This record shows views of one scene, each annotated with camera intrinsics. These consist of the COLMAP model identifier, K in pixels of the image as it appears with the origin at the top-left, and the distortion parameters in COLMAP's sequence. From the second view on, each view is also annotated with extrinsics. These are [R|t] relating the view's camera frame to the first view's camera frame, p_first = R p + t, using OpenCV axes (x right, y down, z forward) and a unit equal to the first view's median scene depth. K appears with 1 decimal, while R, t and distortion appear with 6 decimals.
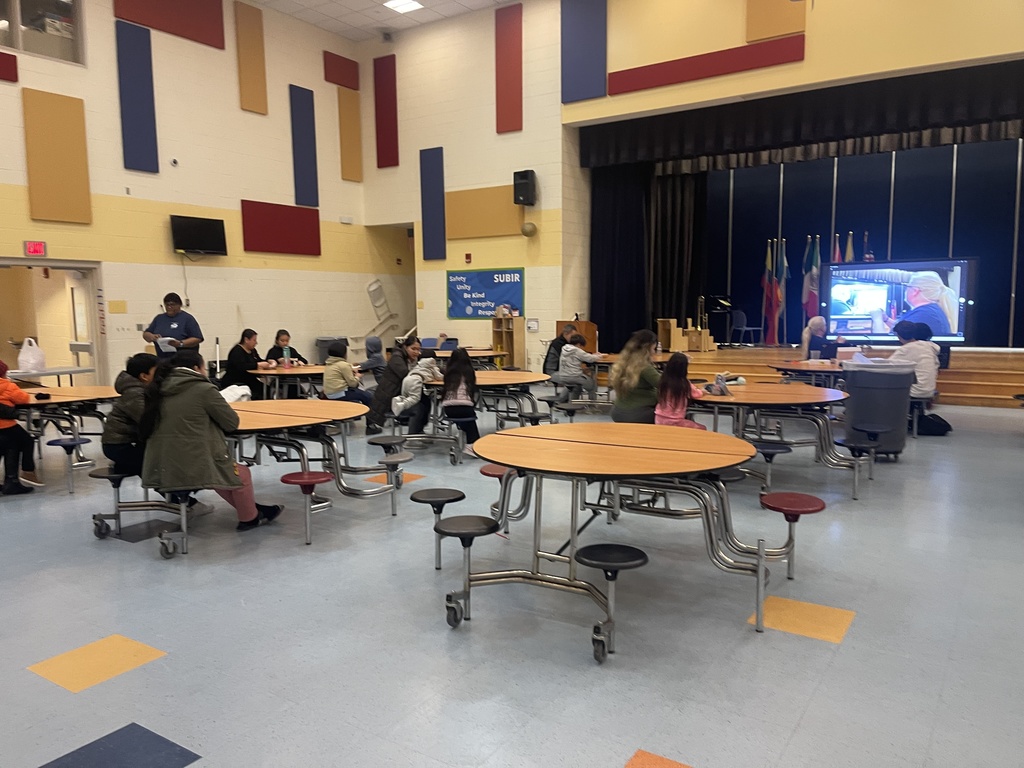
lens RADIAL K [[743.5, 0, 528.5], [0, 743.5, 395.9], [0, 0, 1]] dist [0.151660, -0.199978]
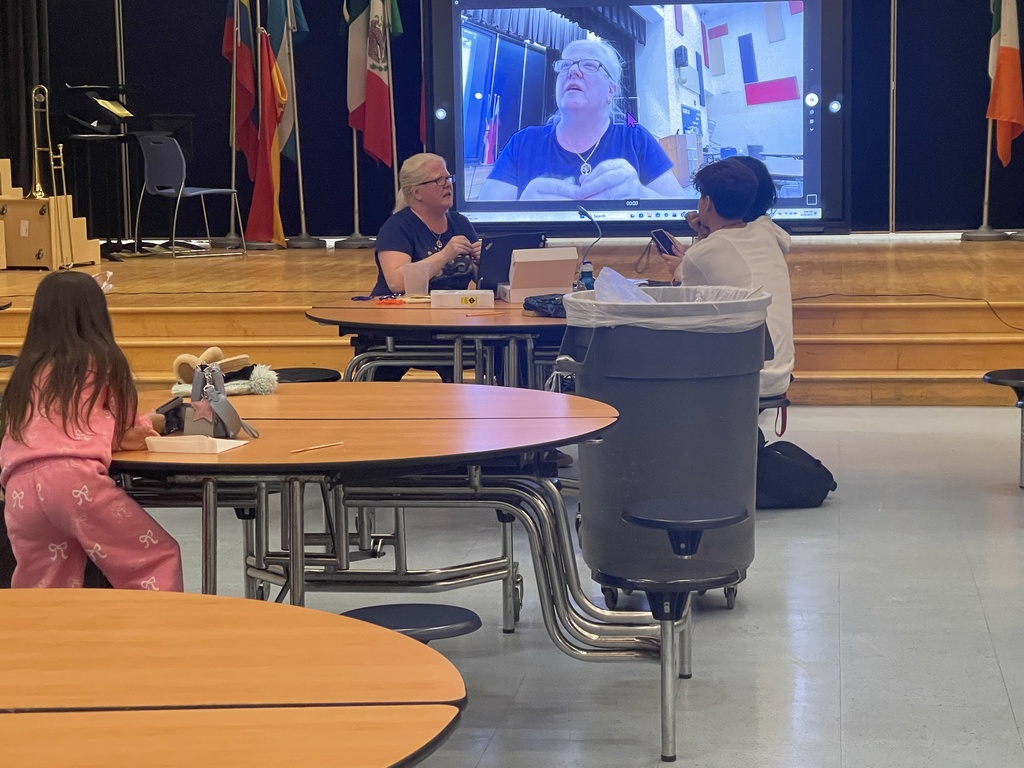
lens RADIAL K [[2429.7, 0, 512.0], [0, 2429.7, 384.0], [0, 0, 1]] dist [0.022640, 1.538098]
pose [[0.911274, -0.053787, 0.408273, -0.008778], [0.058318, 0.998297, 0.001352, -0.013475], [-0.407651, 0.022578, 0.912859, 0.115468]]
